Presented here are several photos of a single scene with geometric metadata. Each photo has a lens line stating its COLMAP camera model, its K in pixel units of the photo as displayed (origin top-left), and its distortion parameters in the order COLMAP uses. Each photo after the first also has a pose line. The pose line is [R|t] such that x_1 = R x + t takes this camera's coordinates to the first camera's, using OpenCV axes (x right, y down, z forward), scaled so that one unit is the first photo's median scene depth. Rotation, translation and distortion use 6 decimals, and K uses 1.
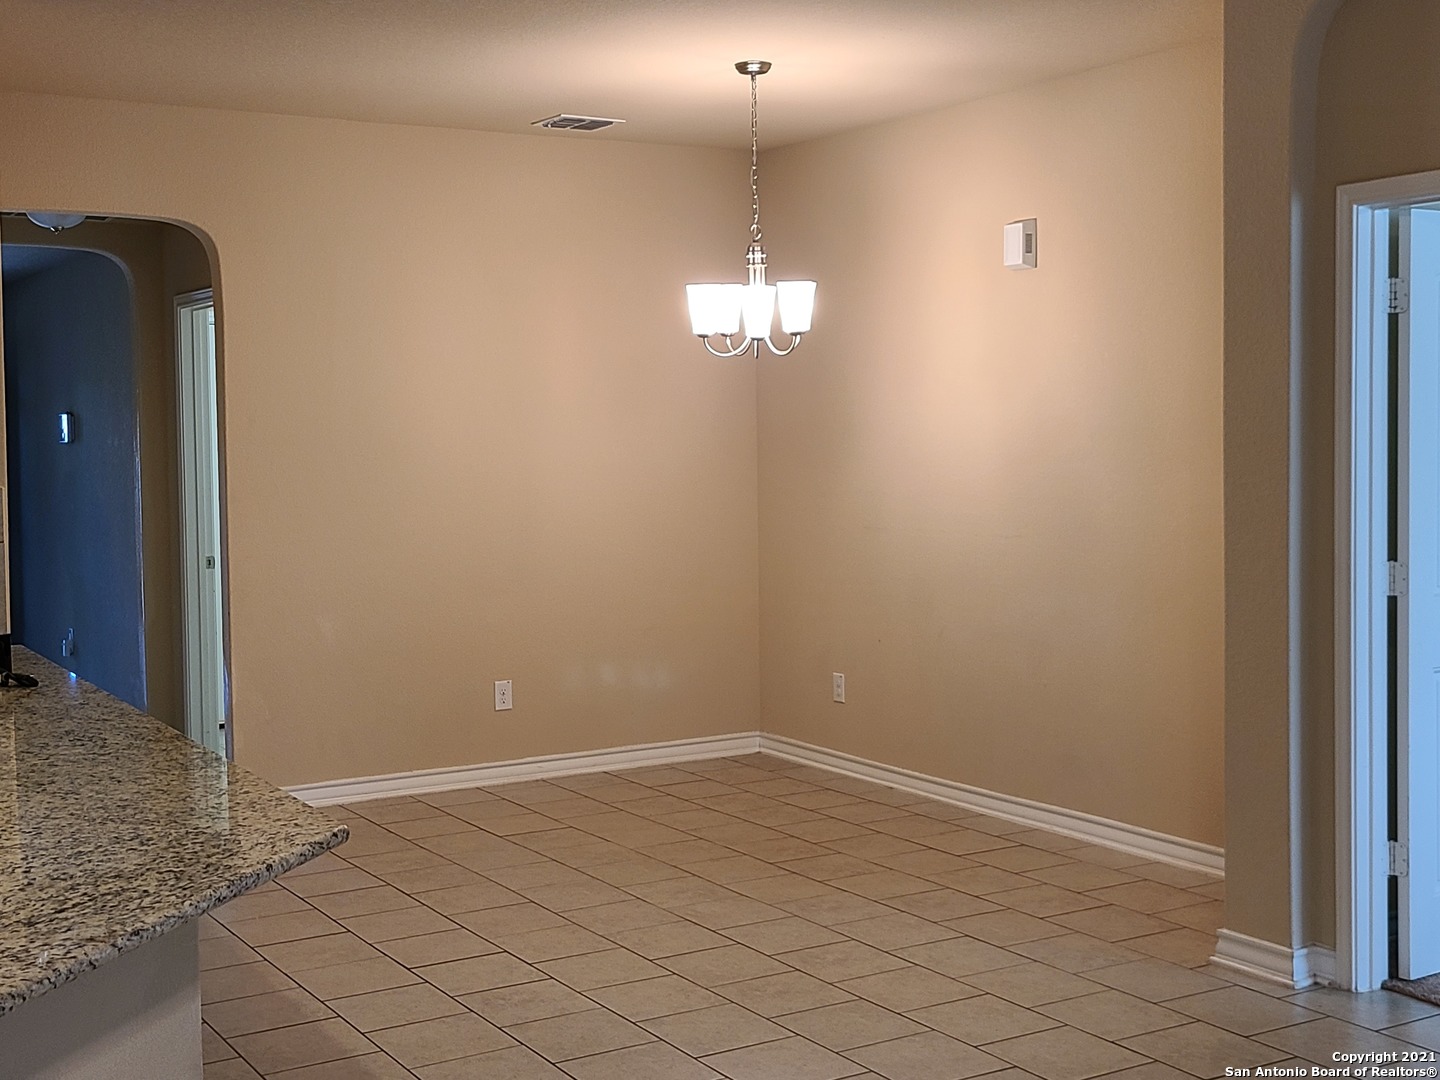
lens RADIAL K [[1868.2, 0, 720.6], [0, 1868.2, 535.3], [0, 0, 1]] dist [0.049206, 0.000000]
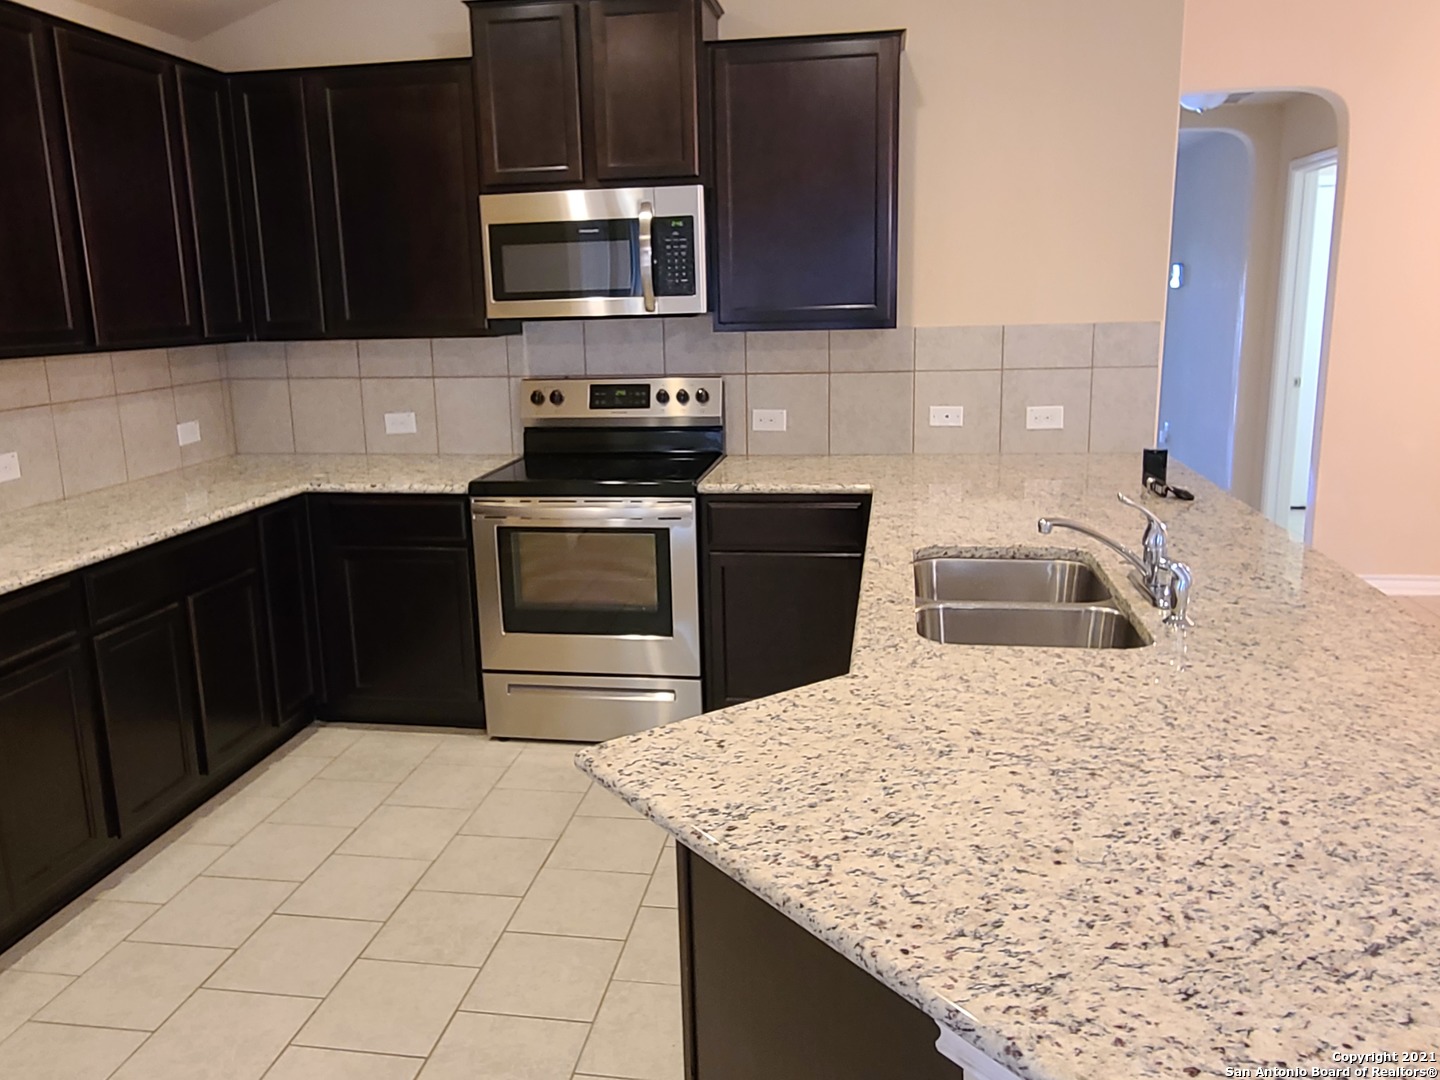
lens RADIAL K [[1090.9, 0, 694.2], [0, 1090.9, 527.1], [0, 0, 1]] dist [0.011217, 0.000200]
pose [[0.758823, 0.129531, -0.638287, -0.184778], [-0.024186, 0.984952, 0.171128, -0.010061], [0.650848, -0.114418, 0.750537, 0.337688]]
